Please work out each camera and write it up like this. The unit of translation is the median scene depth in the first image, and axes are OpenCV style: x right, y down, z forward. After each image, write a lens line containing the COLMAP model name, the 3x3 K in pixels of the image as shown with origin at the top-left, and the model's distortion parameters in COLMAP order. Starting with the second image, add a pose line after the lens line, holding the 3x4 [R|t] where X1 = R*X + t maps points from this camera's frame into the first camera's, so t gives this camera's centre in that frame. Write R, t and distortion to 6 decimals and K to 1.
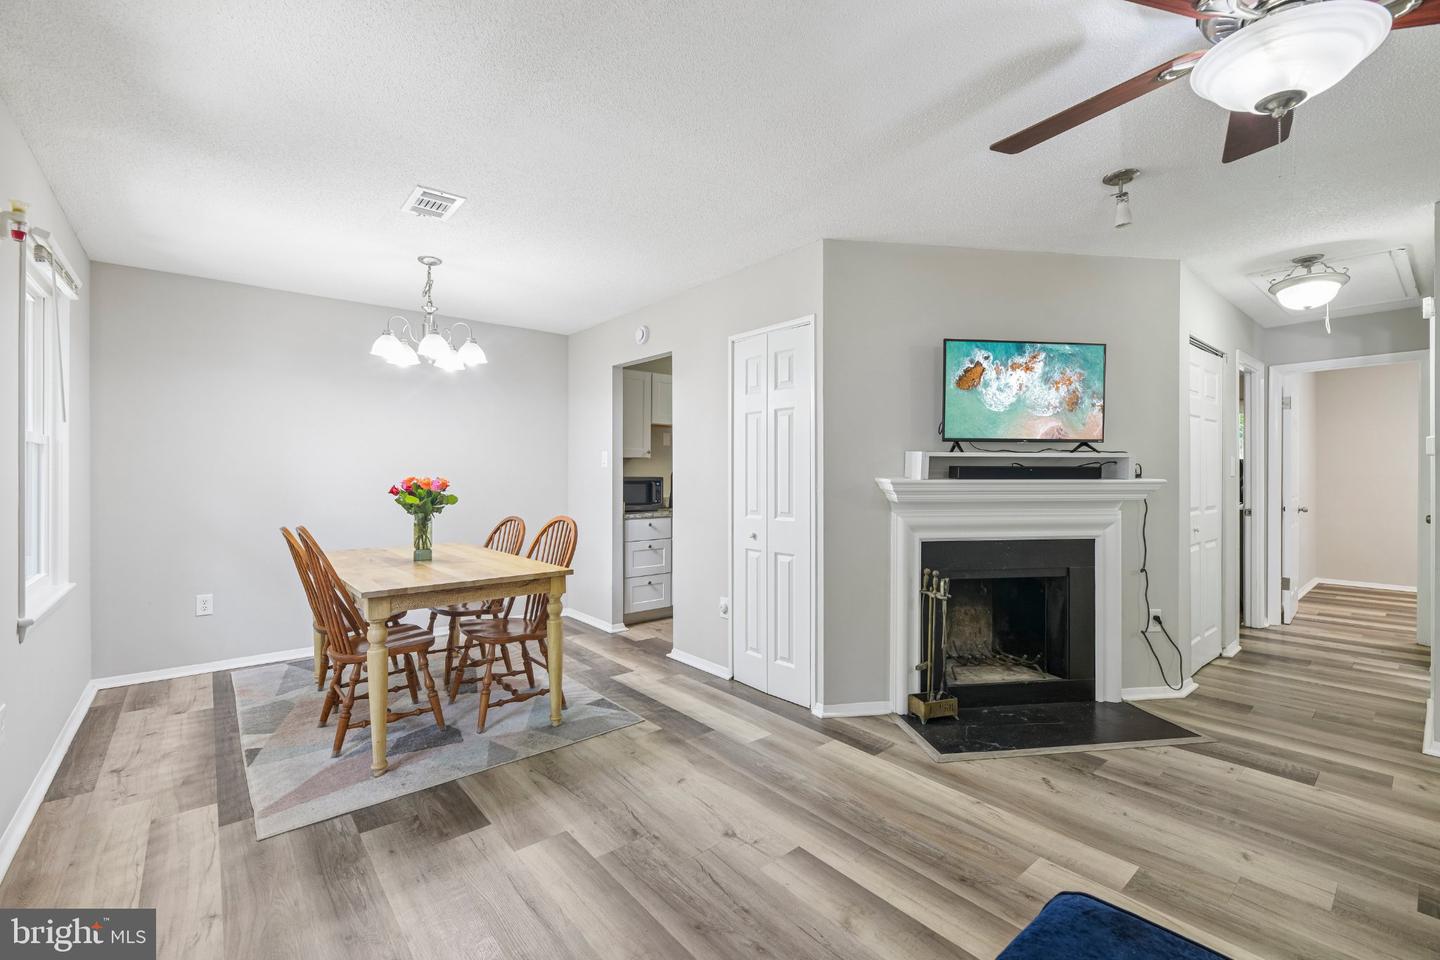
lens RADIAL K [[611.1, 0, 725.4], [0, 611.1, 481.1], [0, 0, 1]] dist [-0.000541, -0.002419]
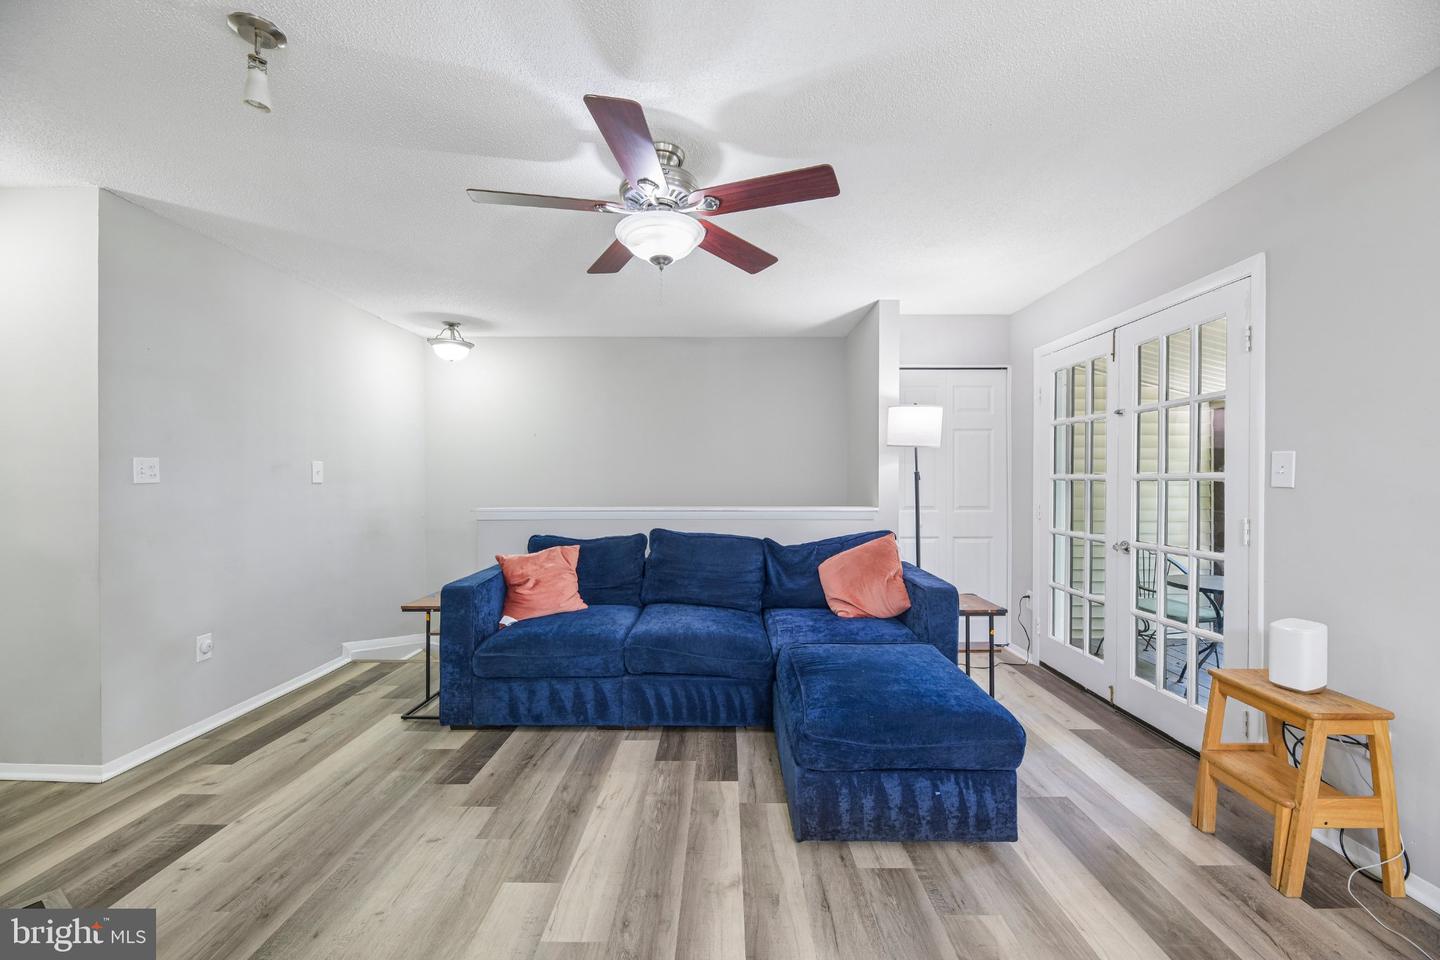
lens RADIAL K [[583.7, 0, 725.3], [0, 583.7, 484.4], [0, 0, 1]] dist [0.000990, -0.003901]
pose [[-0.763560, -0.006314, 0.645706, -0.110149], [0.005294, 0.999857, 0.016037, -0.009651], [-0.645715, 0.015663, -0.763417, 0.862246]]
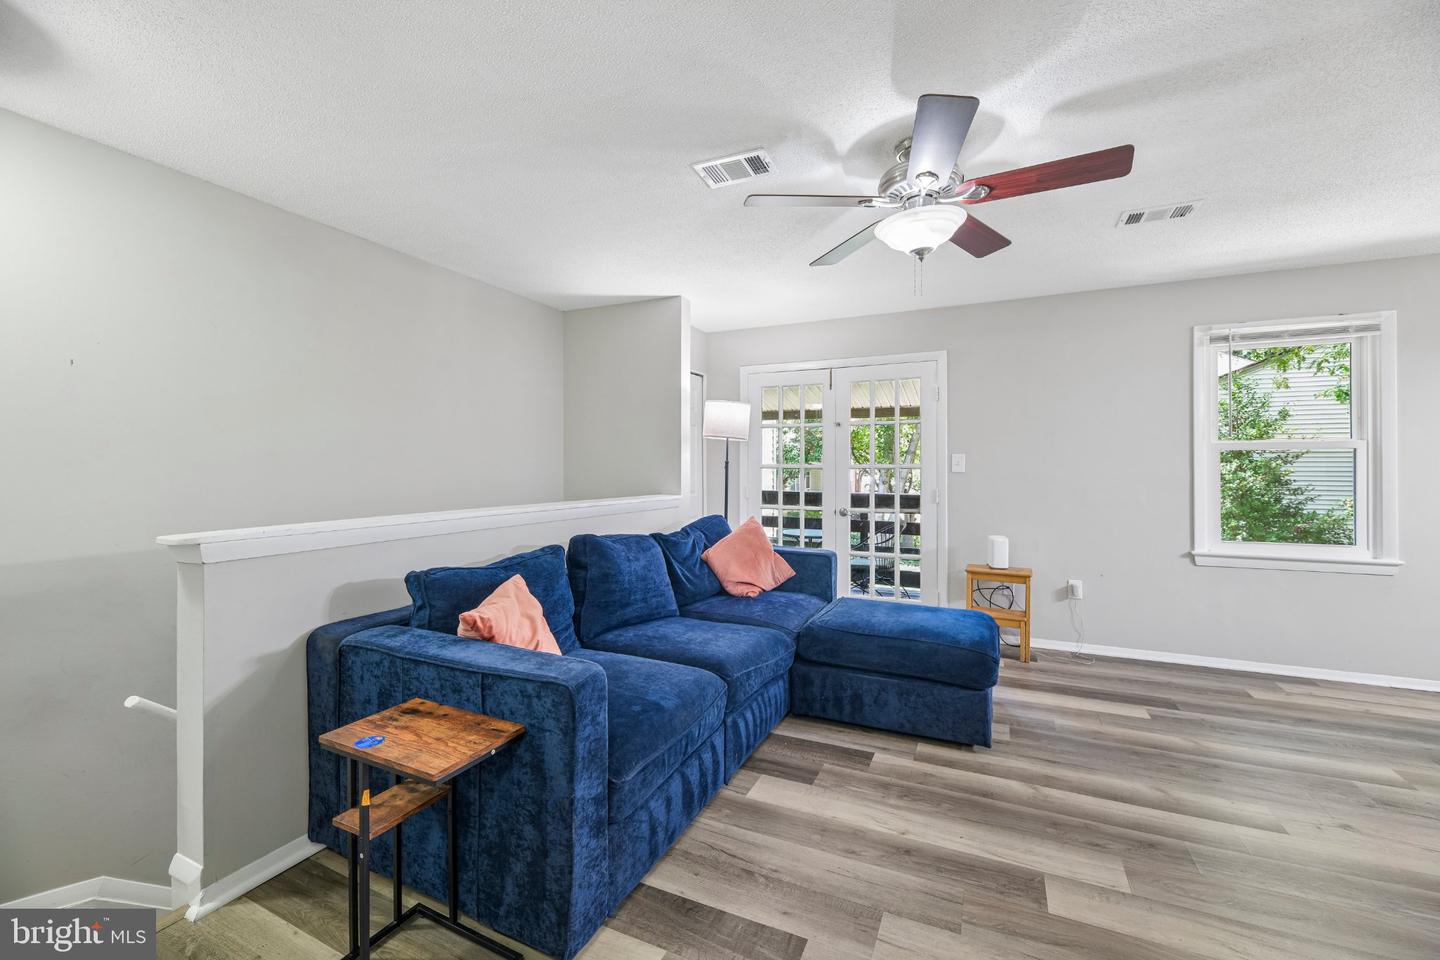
lens RADIAL K [[582.2, 0, 728.1], [0, 582.2, 468.4], [0, 0, 1]] dist [-0.002100, -0.000753]
pose [[-0.905671, -0.002826, -0.423973, 0.852978], [-0.006954, 0.999942, 0.008191, -0.007997], [0.423925, 0.010366, -0.905638, 0.911899]]
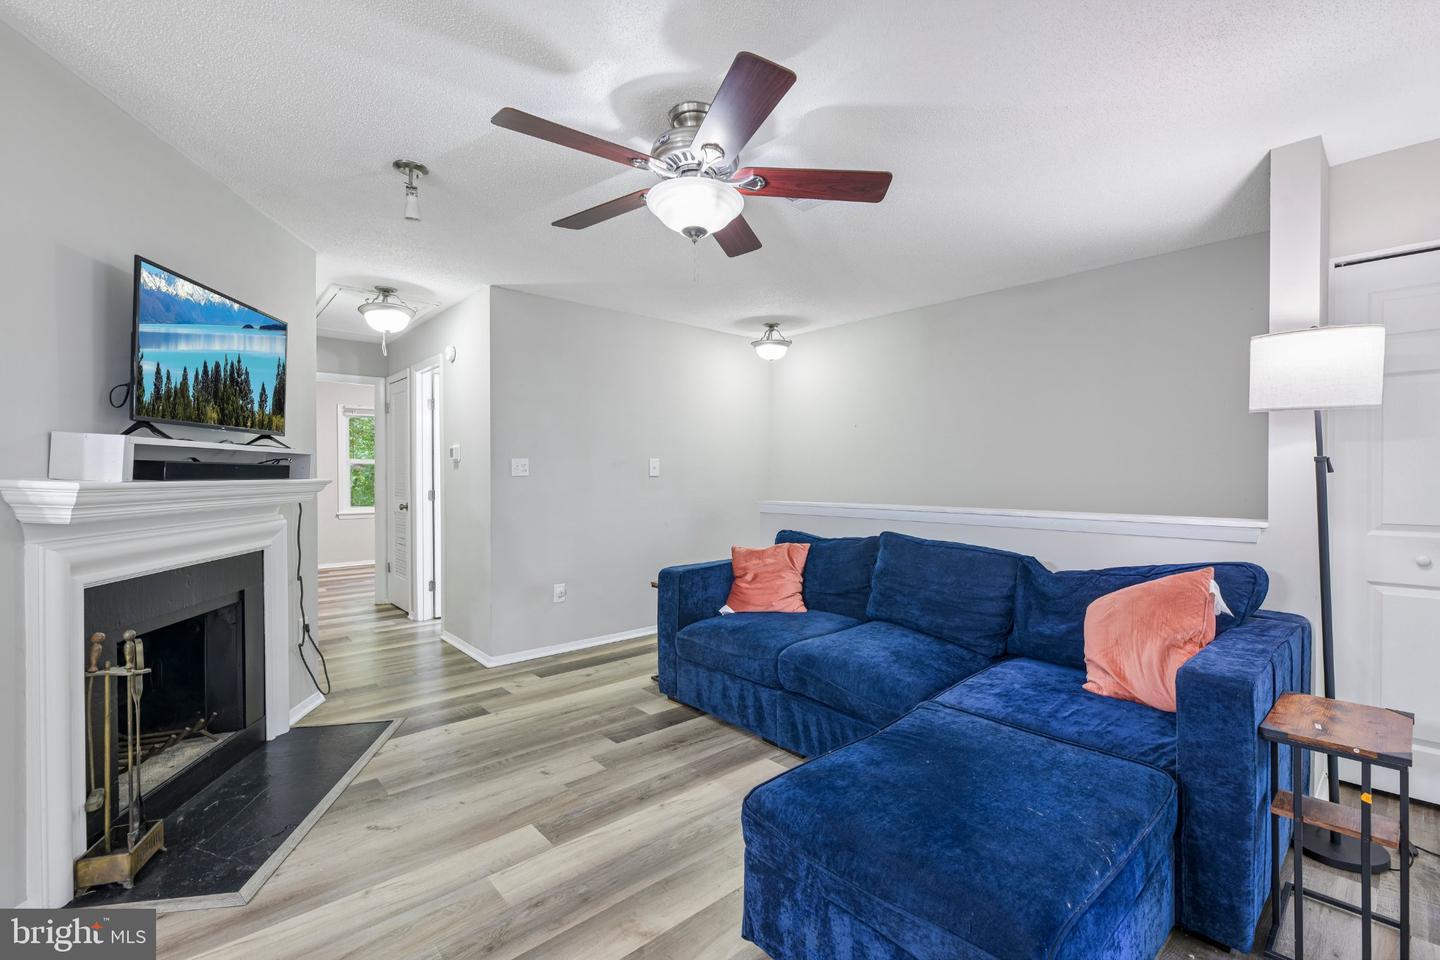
lens RADIAL K [[627.0, 0, 725.6], [0, 627.0, 482.3], [0, 0, 1]] dist [0.002070, -0.003262]
pose [[-0.029203, -0.014634, 0.999466, -0.276540], [0.010604, 0.999832, 0.014949, -0.004521], [-0.999517, 0.011035, -0.029043, 0.392292]]
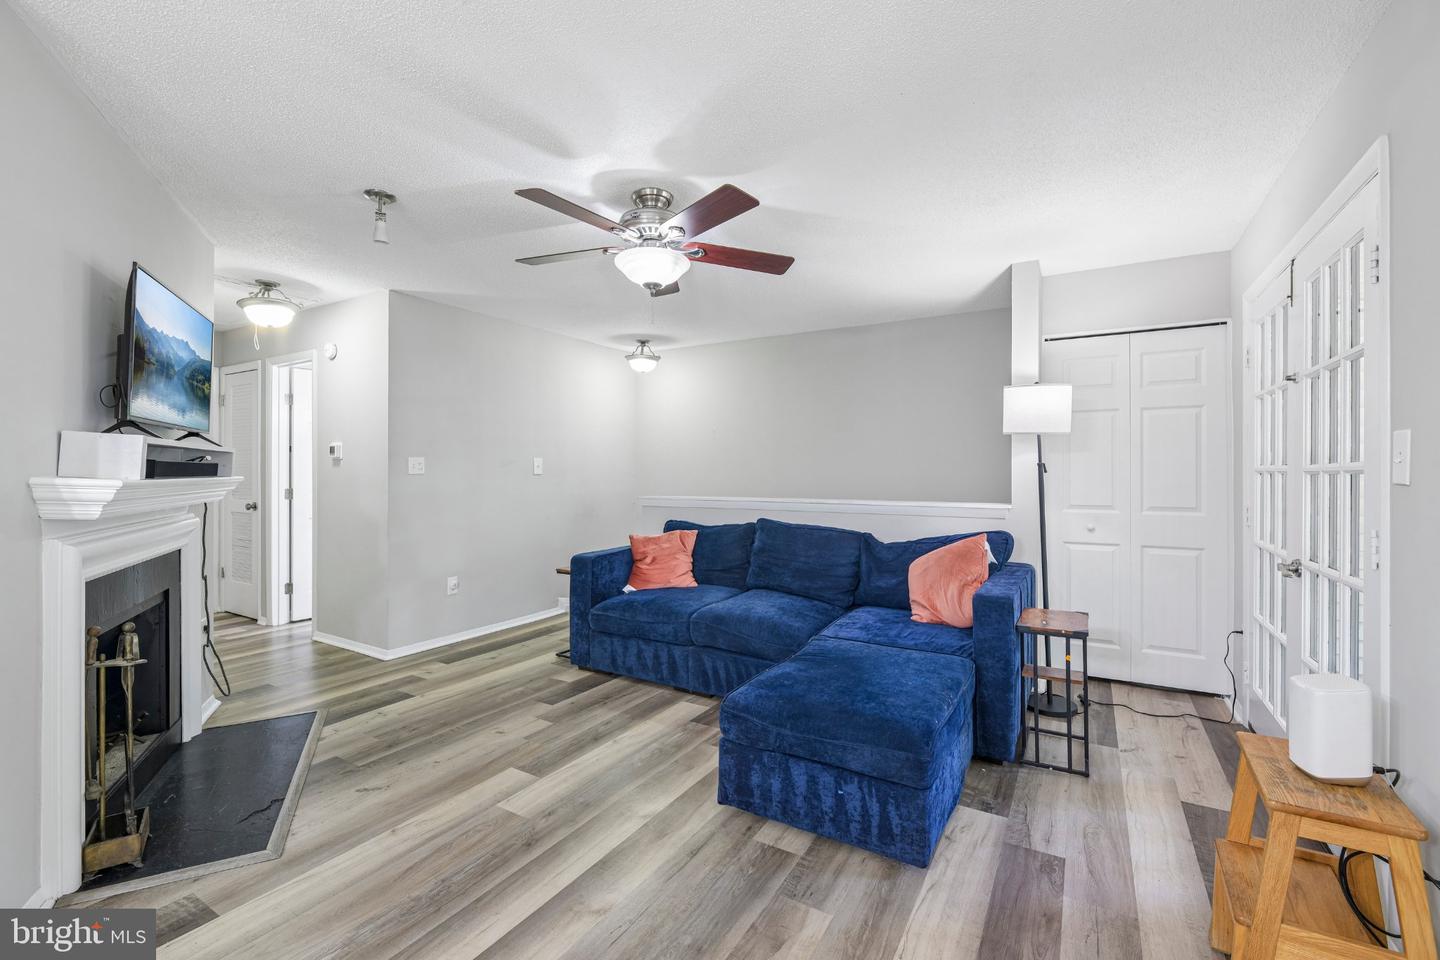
lens RADIAL K [[615.2, 0, 726.0], [0, 615.2, 473.1], [0, 0, 1]] dist [-0.000907, -0.000720]
pose [[-0.331683, -0.002891, 0.943386, -0.432208], [0.007313, 0.999957, 0.005635, -0.007252], [-0.943363, 0.008768, -0.331648, 0.583614]]
